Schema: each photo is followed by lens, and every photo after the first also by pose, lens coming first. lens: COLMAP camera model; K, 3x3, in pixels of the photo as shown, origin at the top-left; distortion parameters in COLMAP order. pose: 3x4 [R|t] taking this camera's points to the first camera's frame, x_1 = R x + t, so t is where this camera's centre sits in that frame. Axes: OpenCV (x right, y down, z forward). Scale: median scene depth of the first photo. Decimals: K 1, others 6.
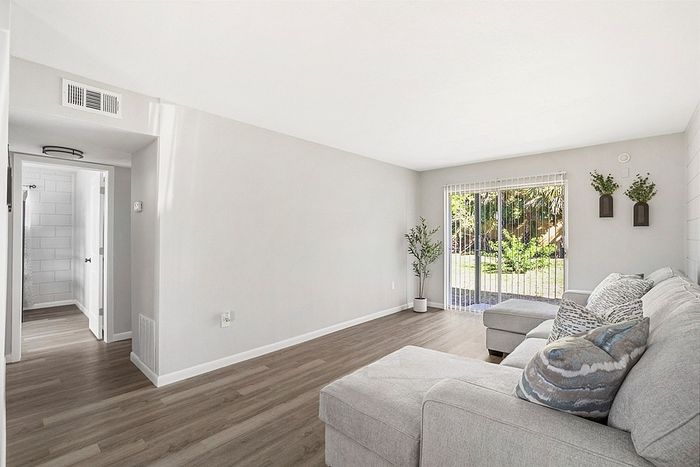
lens RADIAL K [[327.9, 0, 355.2], [0, 327.9, 234.8], [0, 0, 1]] dist [-0.001823, -0.000298]
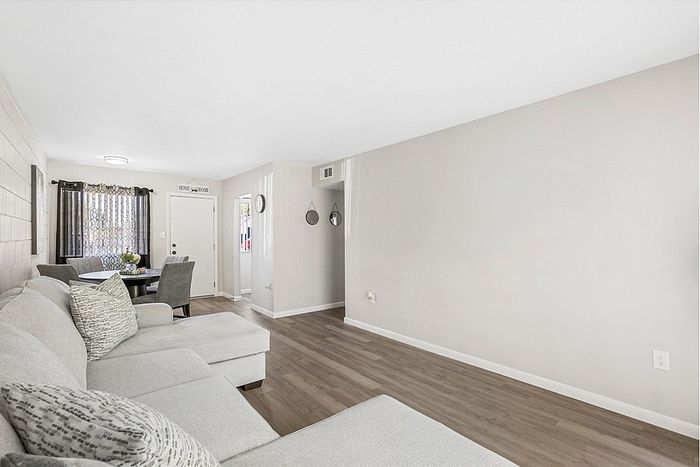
lens RADIAL K [[327.9, 0, 355.2], [0, 327.9, 234.8], [0, 0, 1]] dist [-0.001823, -0.000298]
pose [[-0.159201, -0.010061, -0.987195, 1.004009], [-0.007579, 0.999931, -0.008968, 0.009437], [0.987217, 0.006055, -0.159266, 1.188343]]
